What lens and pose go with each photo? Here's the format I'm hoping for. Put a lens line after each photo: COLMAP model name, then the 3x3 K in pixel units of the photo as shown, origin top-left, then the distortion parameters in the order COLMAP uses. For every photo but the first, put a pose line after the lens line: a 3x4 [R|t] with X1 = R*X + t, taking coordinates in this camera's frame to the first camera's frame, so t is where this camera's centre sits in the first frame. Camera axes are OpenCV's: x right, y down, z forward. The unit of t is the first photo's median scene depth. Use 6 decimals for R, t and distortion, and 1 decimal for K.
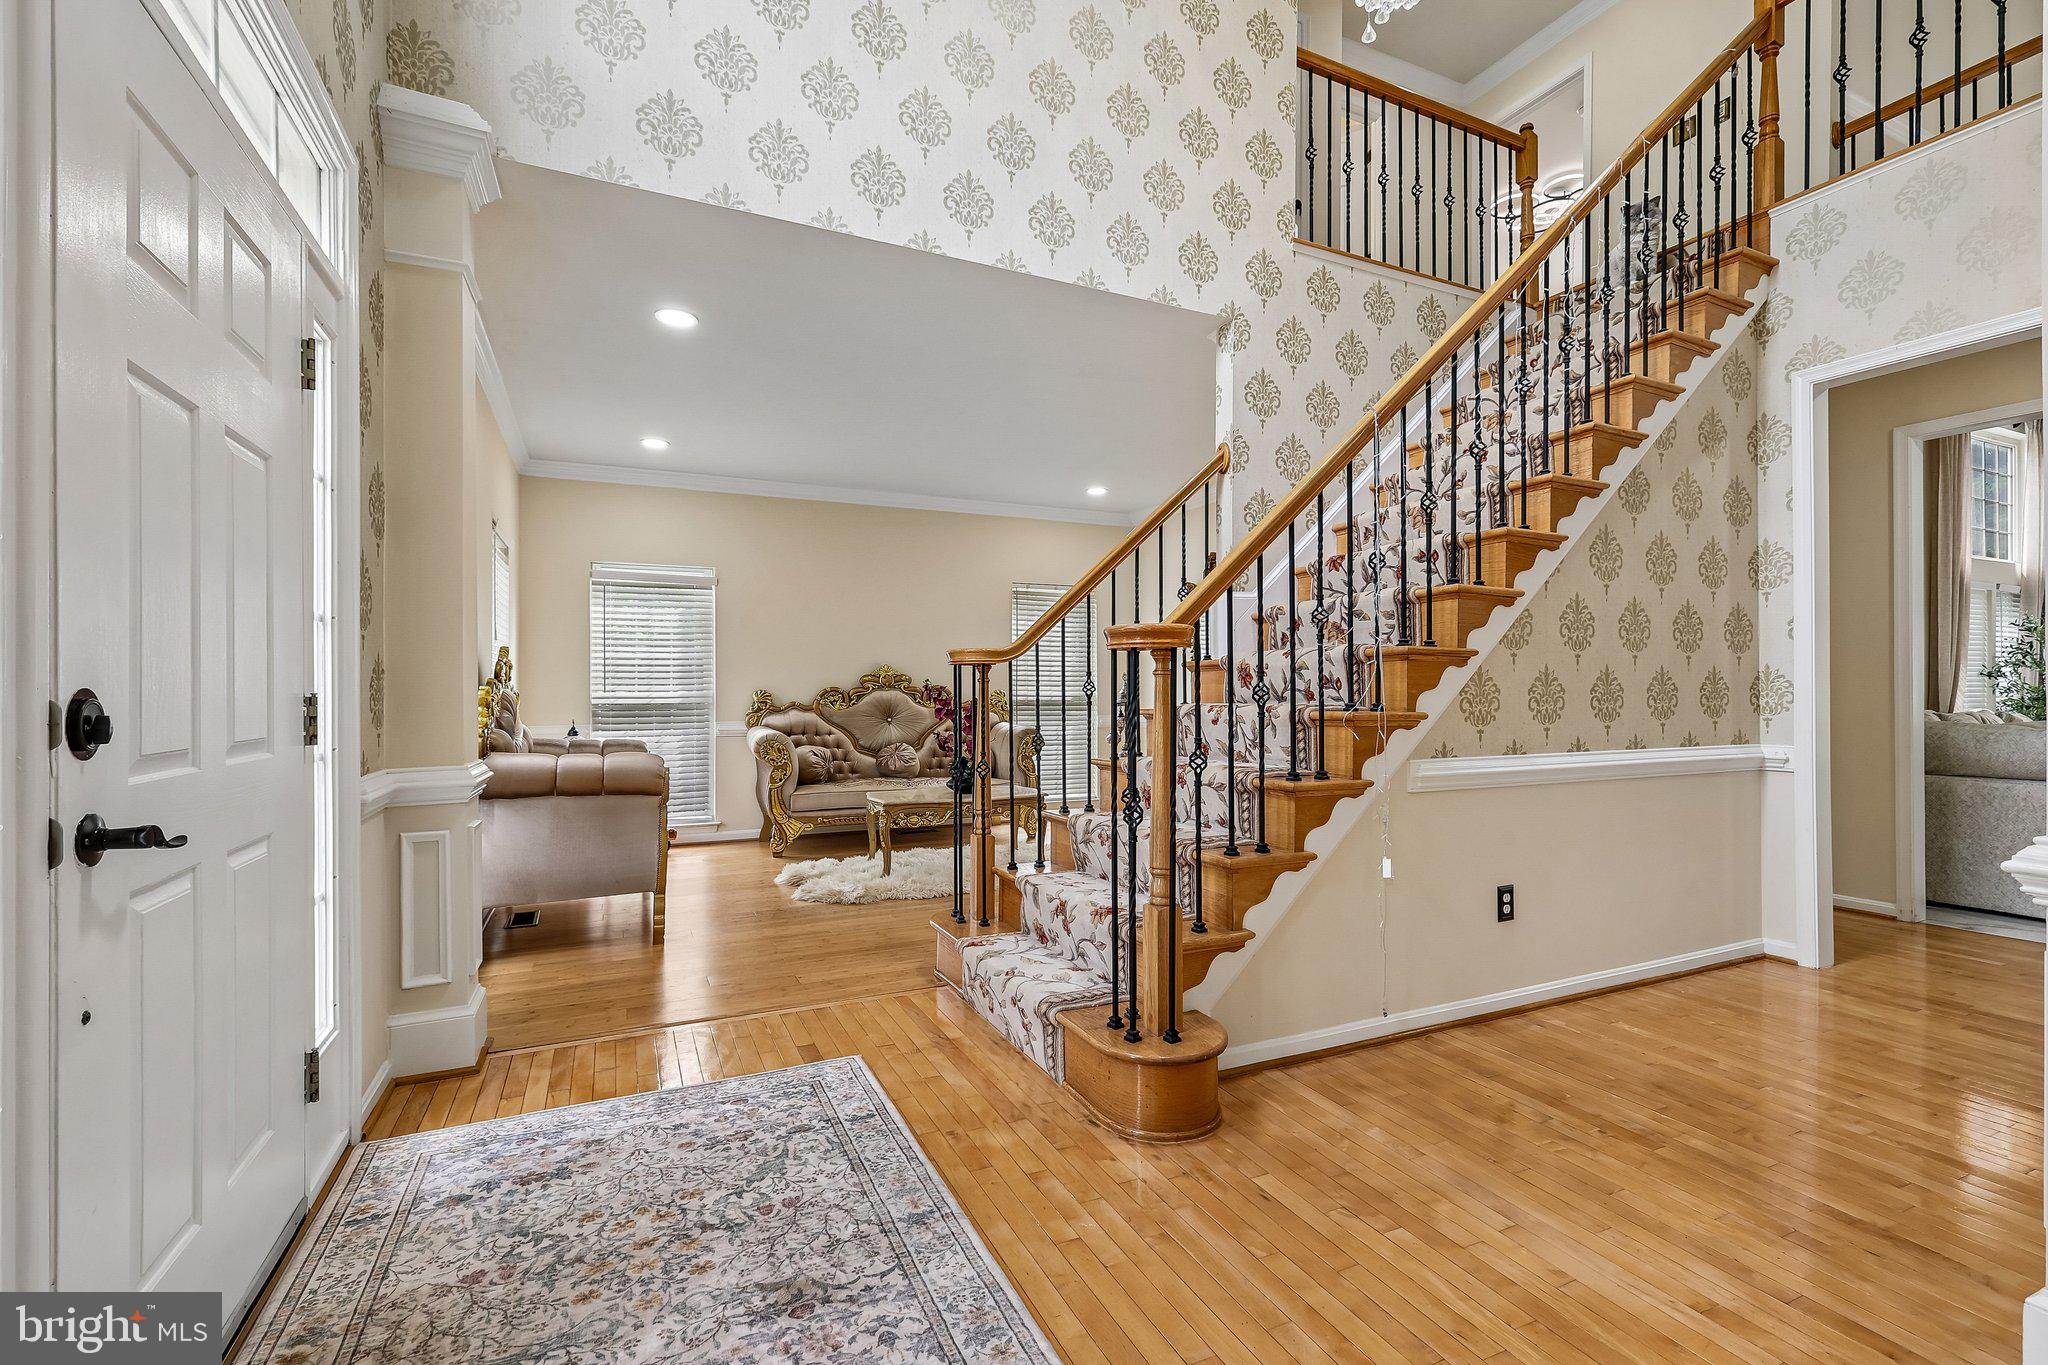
lens RADIAL K [[897.3, 0, 1030.2], [0, 897.3, 685.4], [0, 0, 1]] dist [-0.002895, 0.000335]
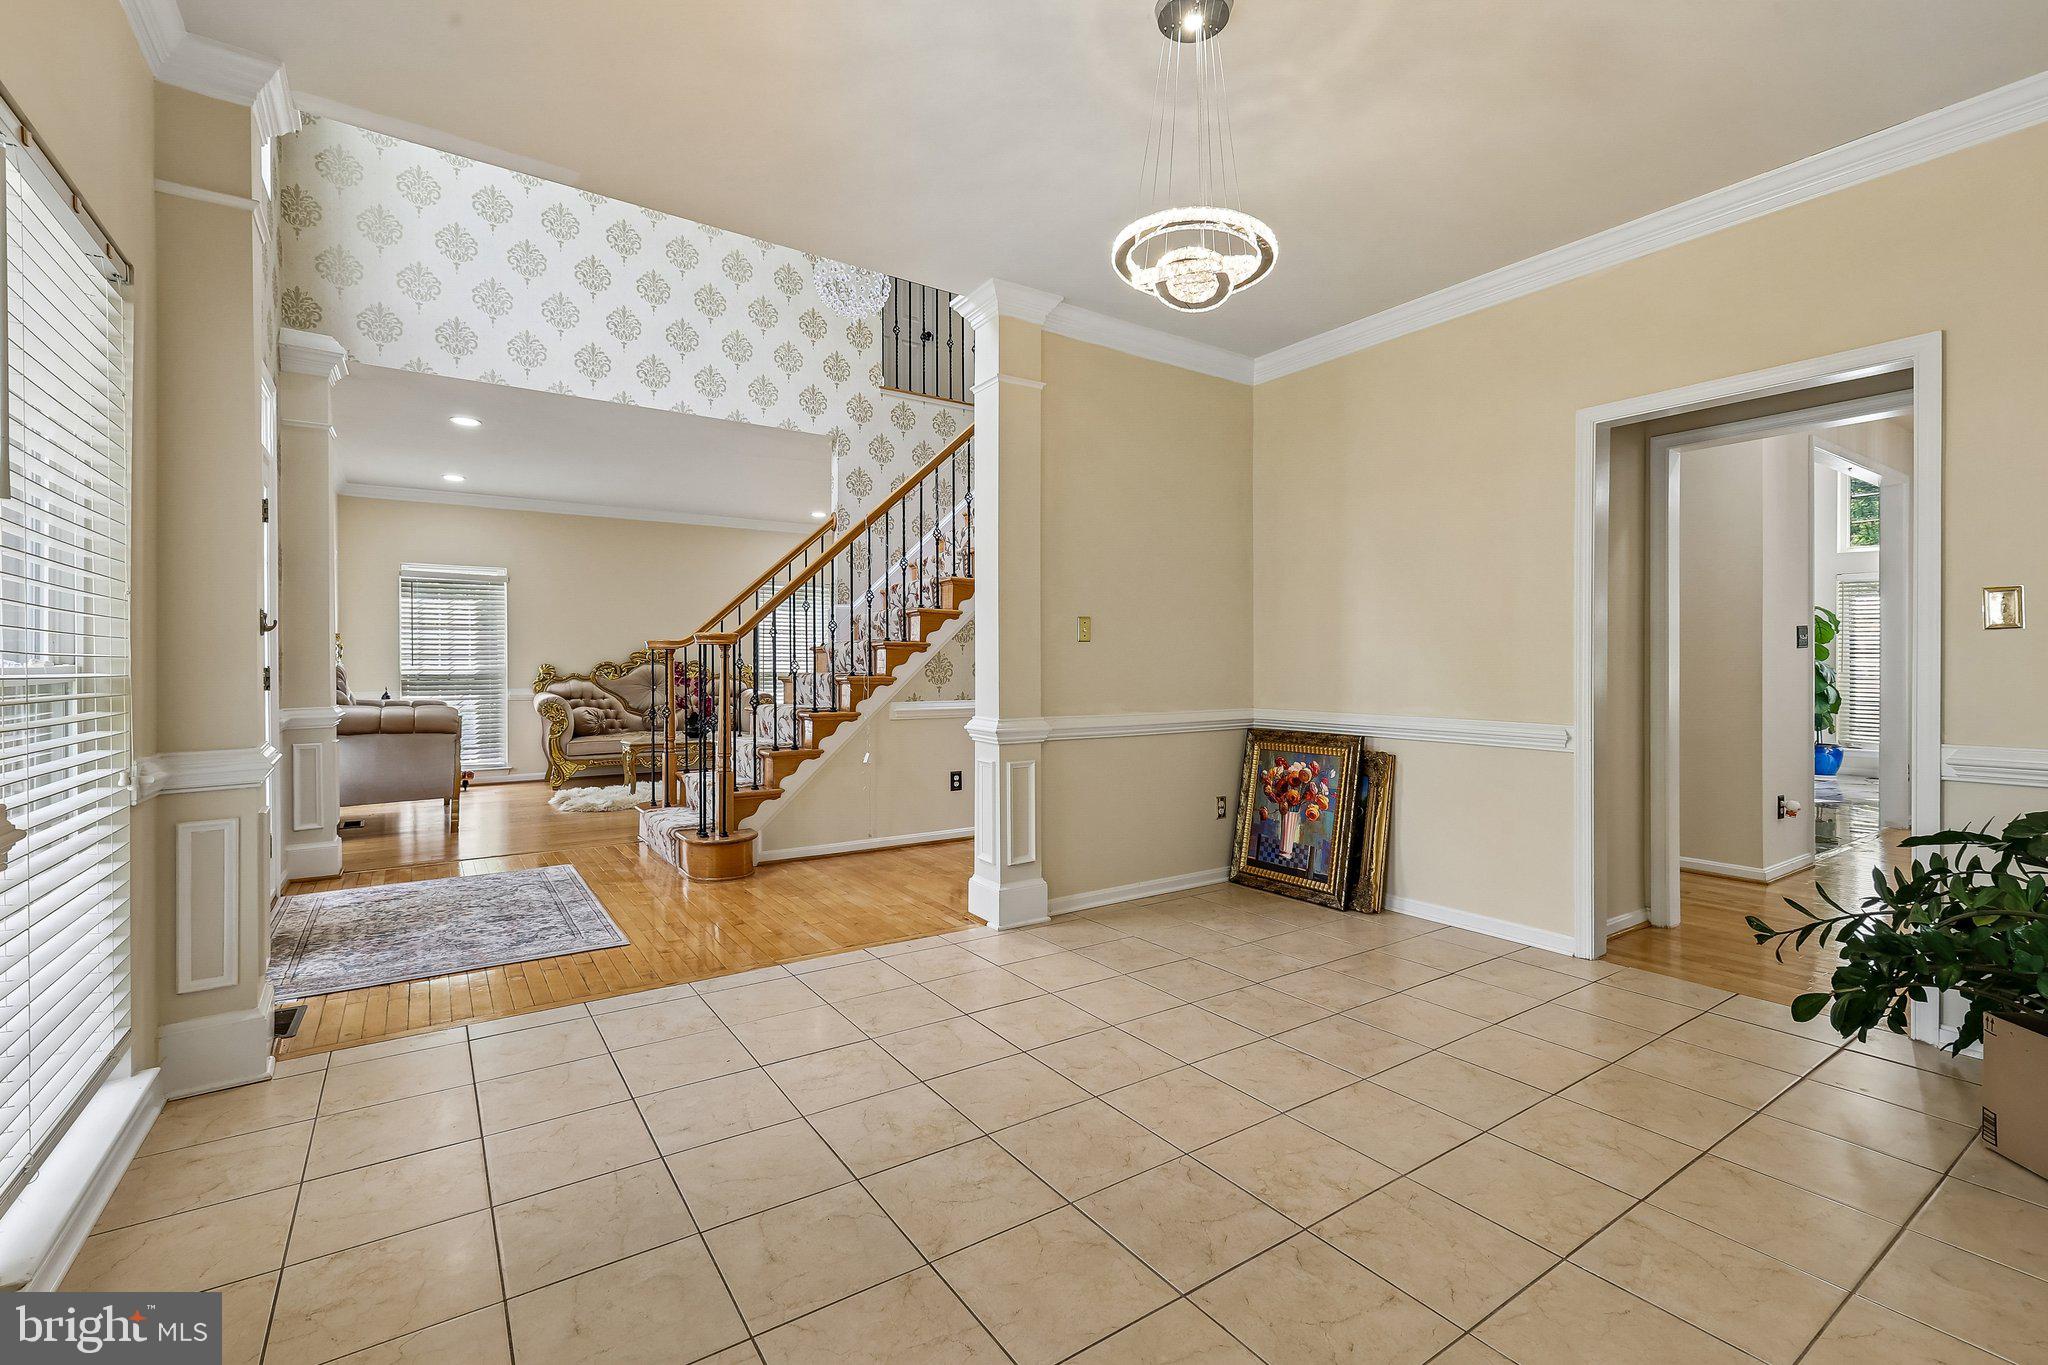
lens RADIAL K [[897.3, 0, 1032.4], [0, 897.3, 666.5], [0, 0, 1]] dist [-0.002895, 0.000335]
pose [[0.986017, 0.000274, 0.166643, 0.307552], [-0.001616, 0.999967, 0.007920, -0.004963], [-0.166636, -0.008078, 0.985985, -0.678704]]
